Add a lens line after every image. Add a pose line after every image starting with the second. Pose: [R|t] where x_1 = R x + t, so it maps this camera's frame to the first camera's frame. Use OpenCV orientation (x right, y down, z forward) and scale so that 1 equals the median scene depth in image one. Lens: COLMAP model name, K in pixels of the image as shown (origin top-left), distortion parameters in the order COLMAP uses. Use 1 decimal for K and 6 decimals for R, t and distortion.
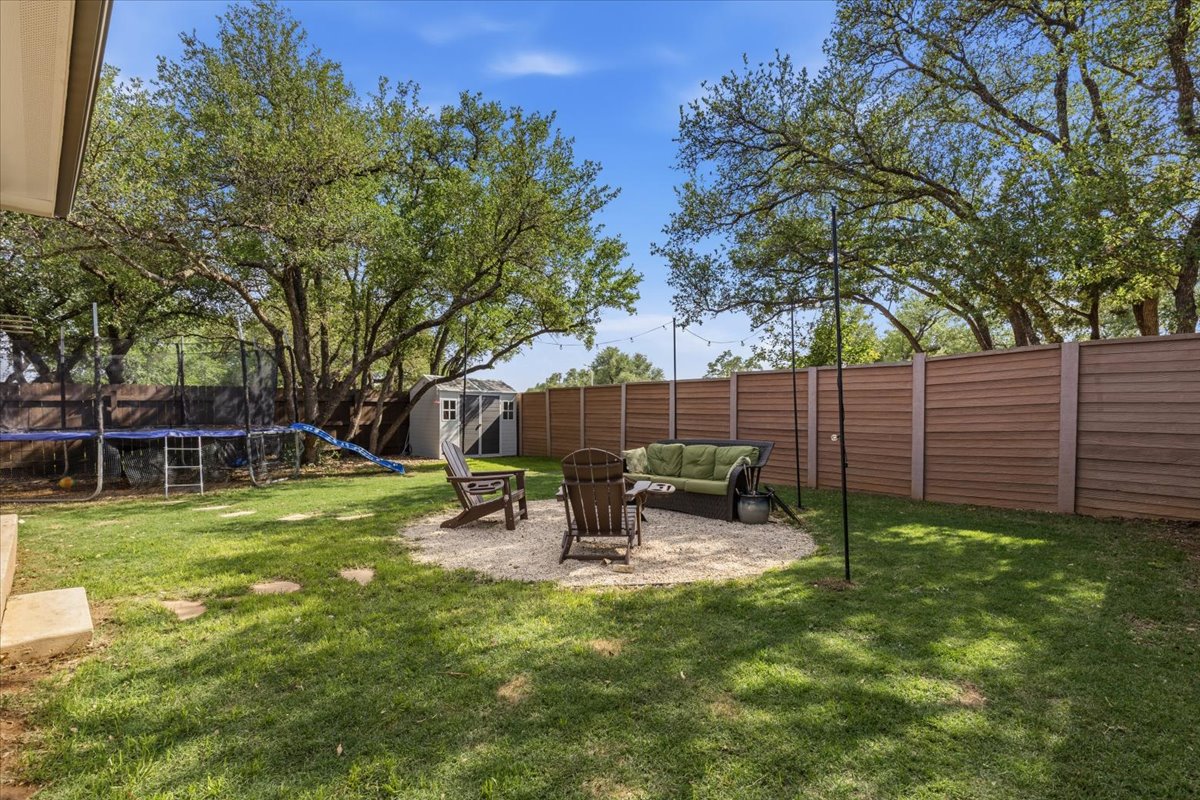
lens RADIAL K [[540.3, 0, 600.0], [0, 540.3, 403.9], [0, 0, 1]] dist [0.003883, -0.001203]
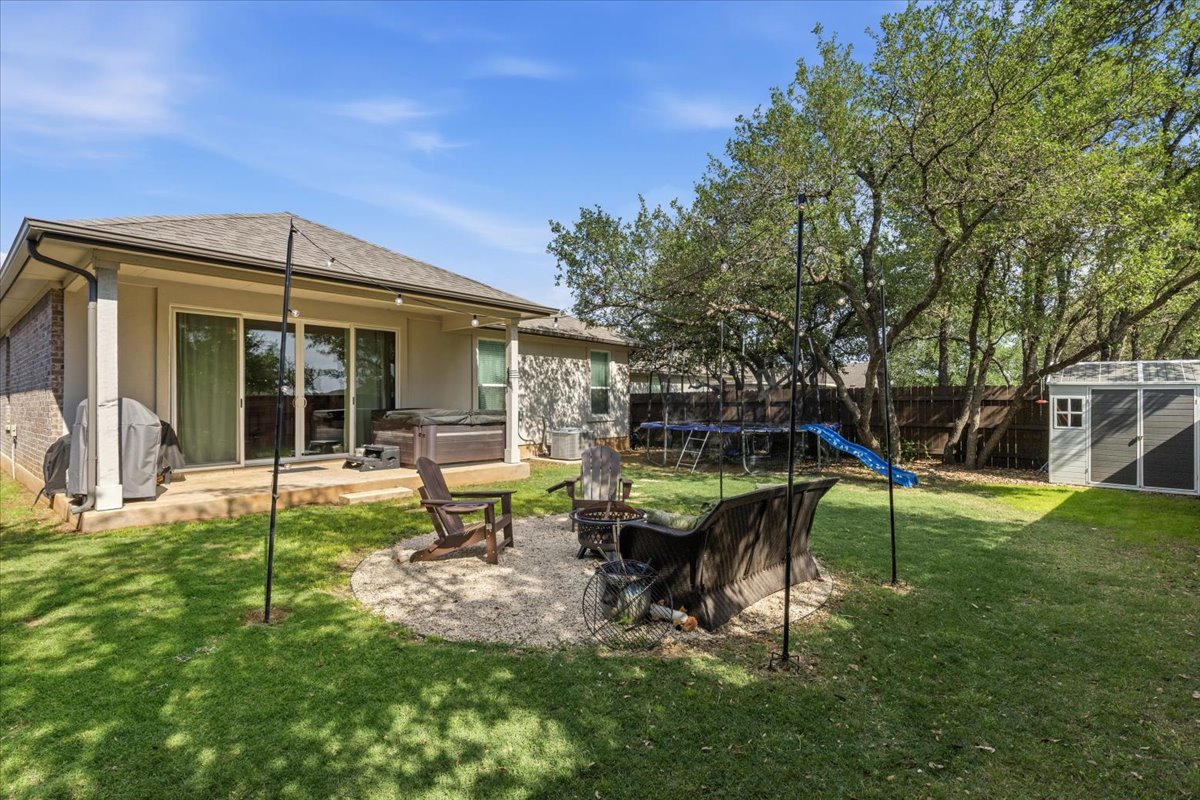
lens RADIAL K [[540.3, 0, 600.0], [0, 540.3, 403.9], [0, 0, 1]] dist [0.003883, -0.001203]
pose [[0.122884, 0.004709, -0.992410, 0.329290], [0.011219, 0.999918, 0.006134, -0.011014], [0.992358, -0.011887, 0.122822, 0.331776]]
